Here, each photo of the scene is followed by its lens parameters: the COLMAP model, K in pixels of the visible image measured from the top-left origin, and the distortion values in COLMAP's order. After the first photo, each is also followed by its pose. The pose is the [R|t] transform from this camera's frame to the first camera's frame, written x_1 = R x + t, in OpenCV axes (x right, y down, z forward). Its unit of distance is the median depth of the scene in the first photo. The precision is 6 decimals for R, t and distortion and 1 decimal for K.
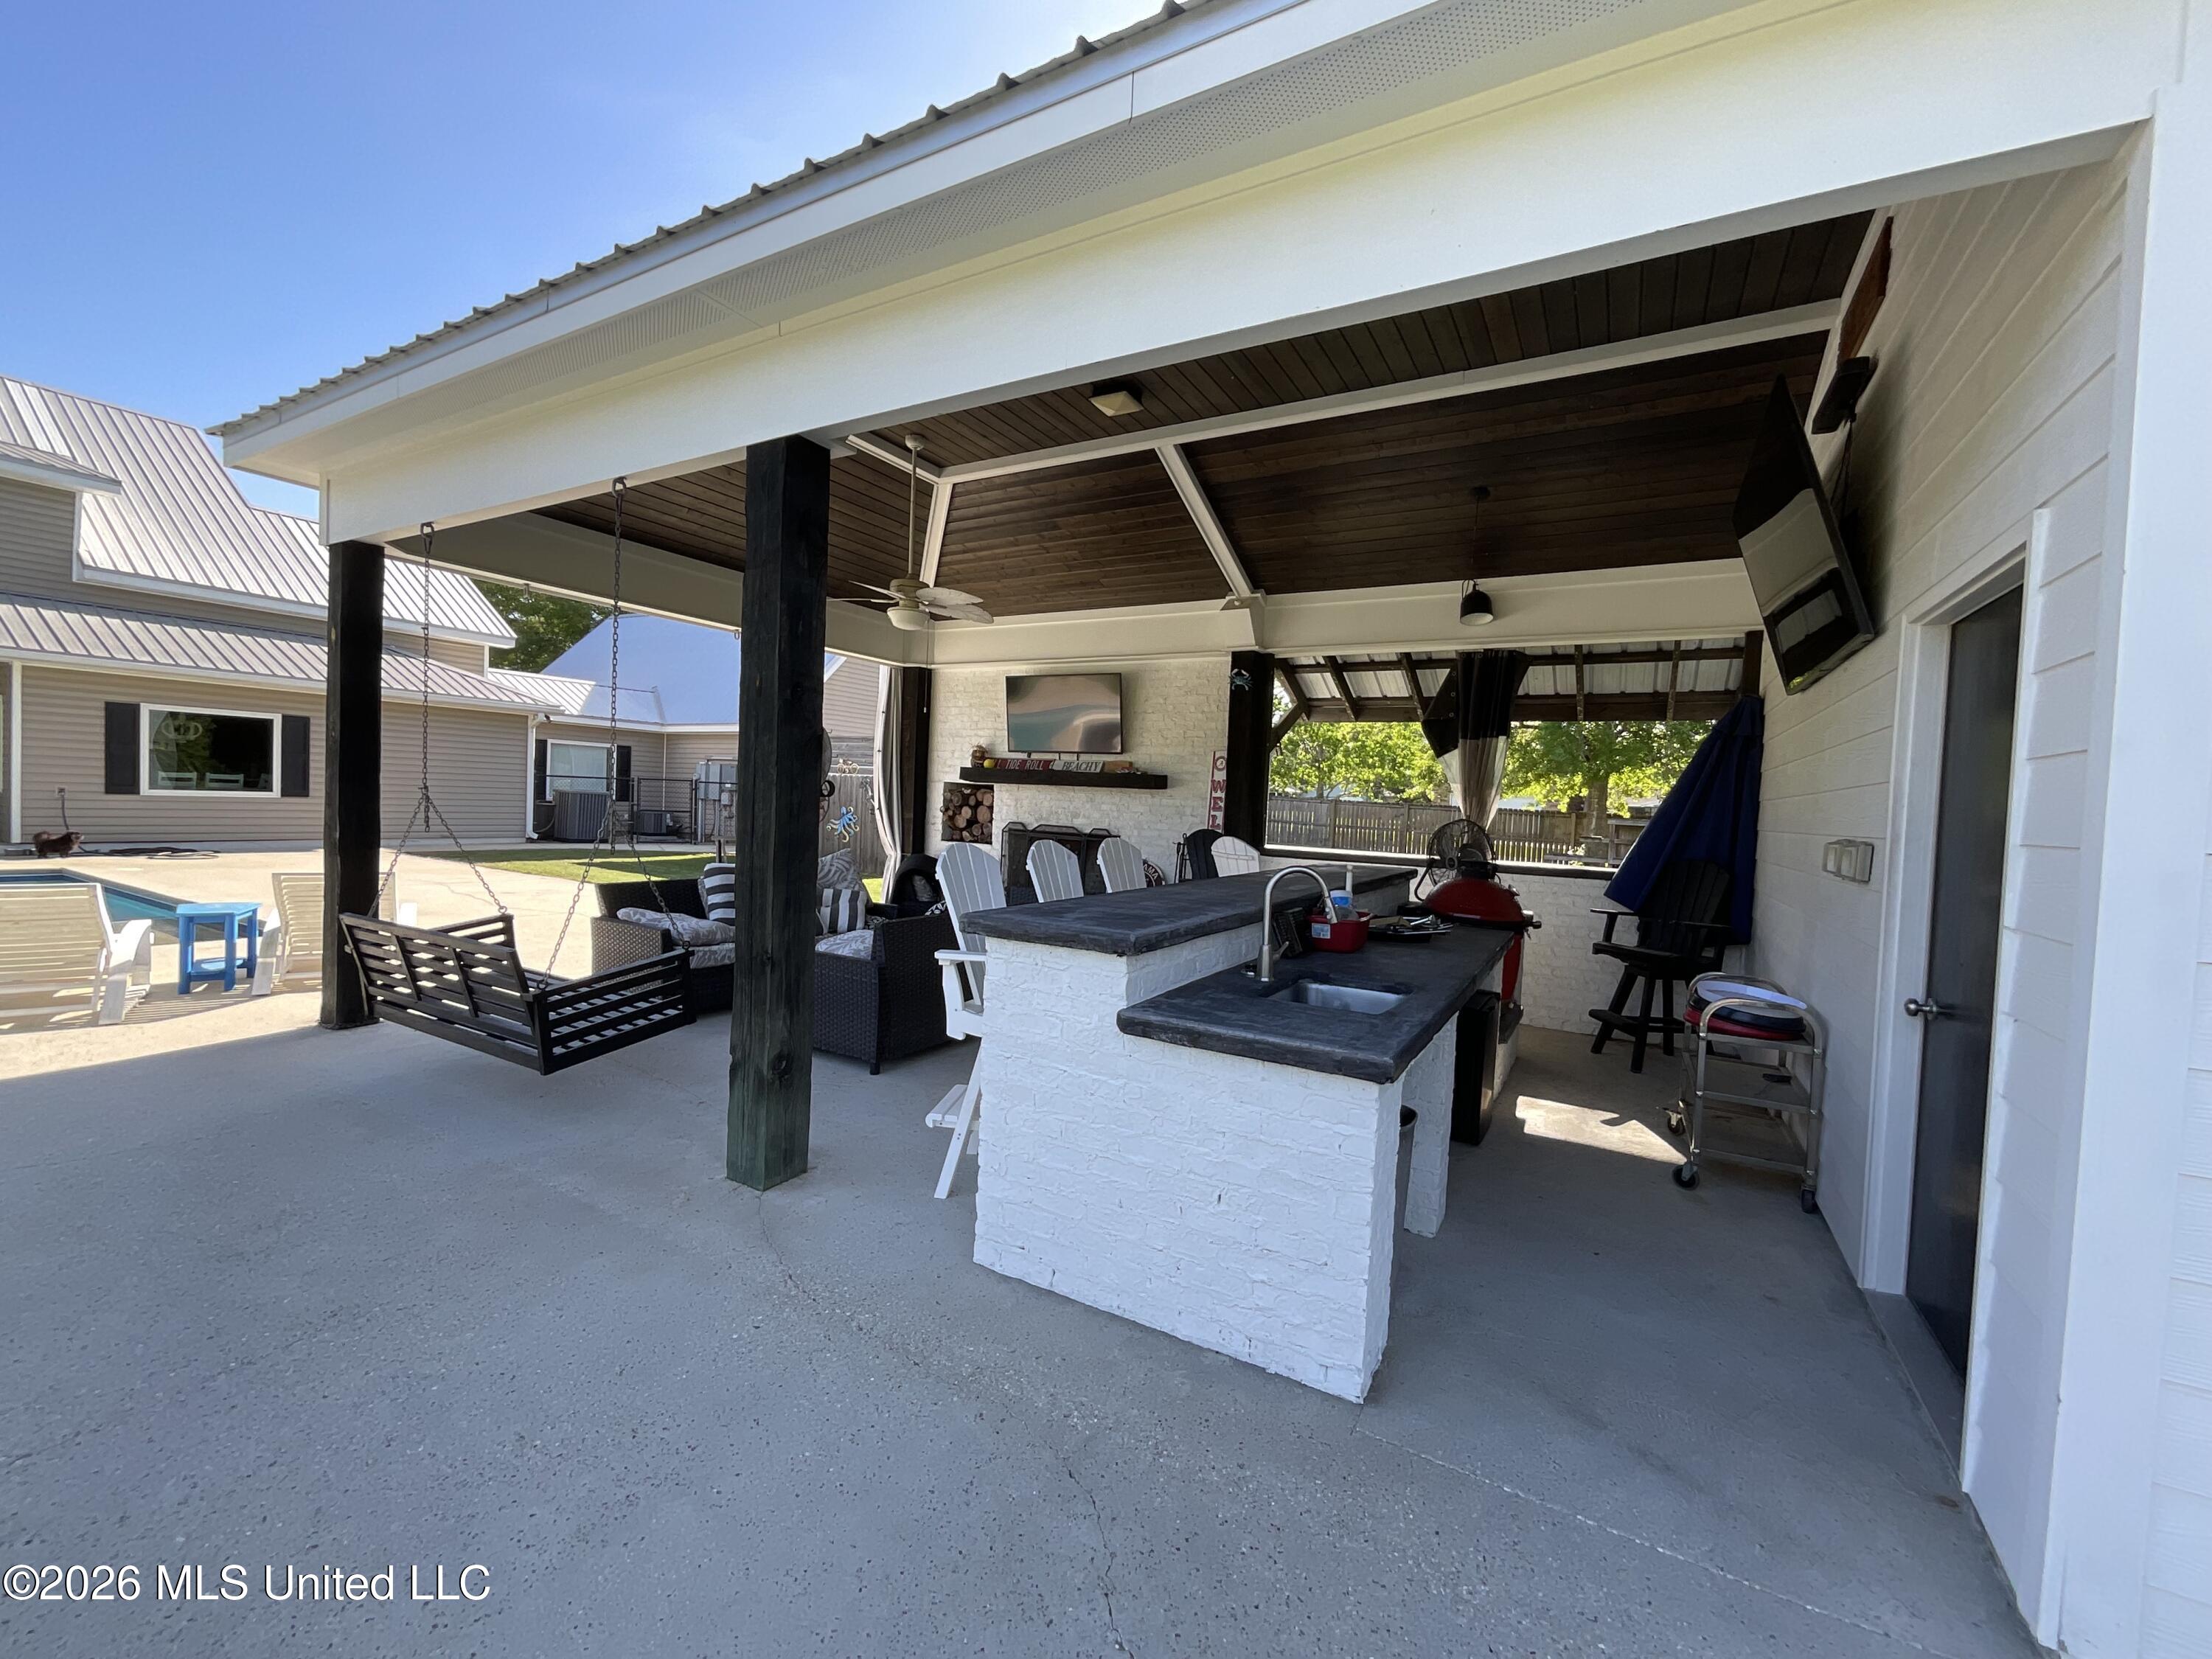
lens RADIAL K [[898.8, 0, 1107.4], [0, 898.8, 824.4], [0, 0, 1]] dist [-0.000399, 0.000958]
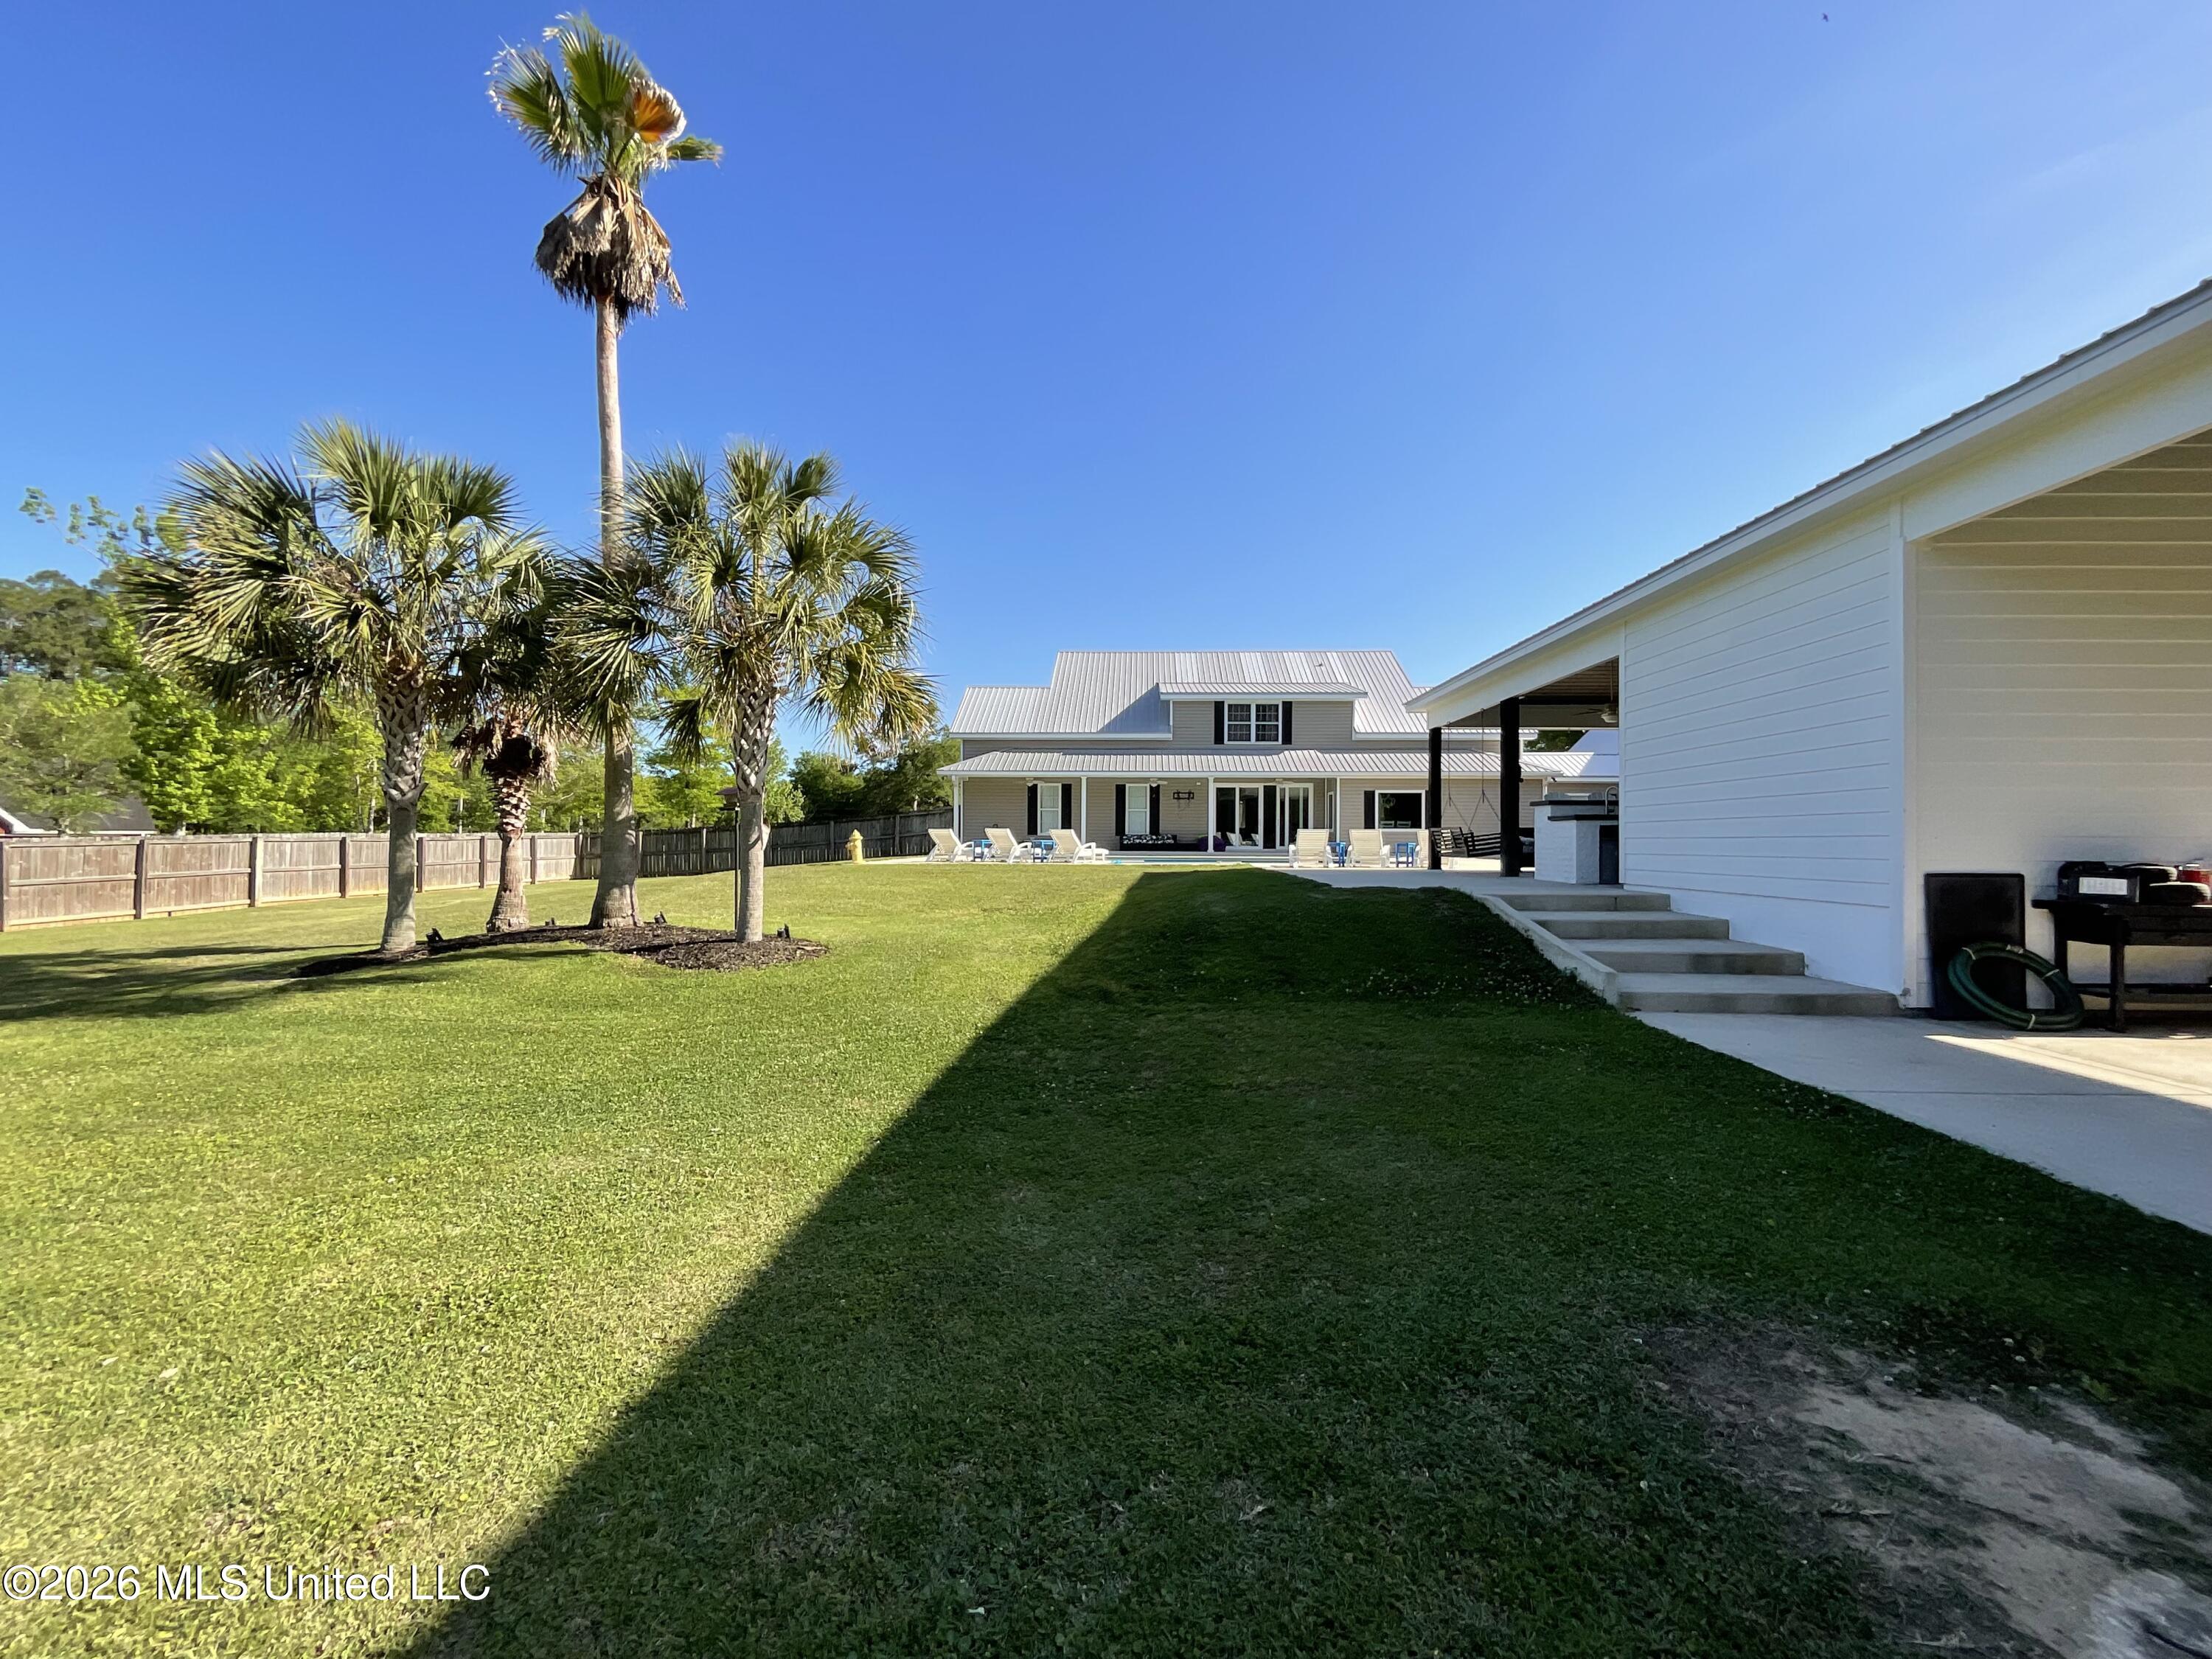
lens RADIAL K [[898.8, 0, 1110.6], [0, 898.8, 830.0], [0, 0, 1]] dist [-0.000399, 0.000958]
pose [[0.468007, -0.050496, -0.882281, 0.578720], [-0.012144, 0.997904, -0.063555, 0.114973], [0.883641, 0.040459, 0.466413, -0.611969]]
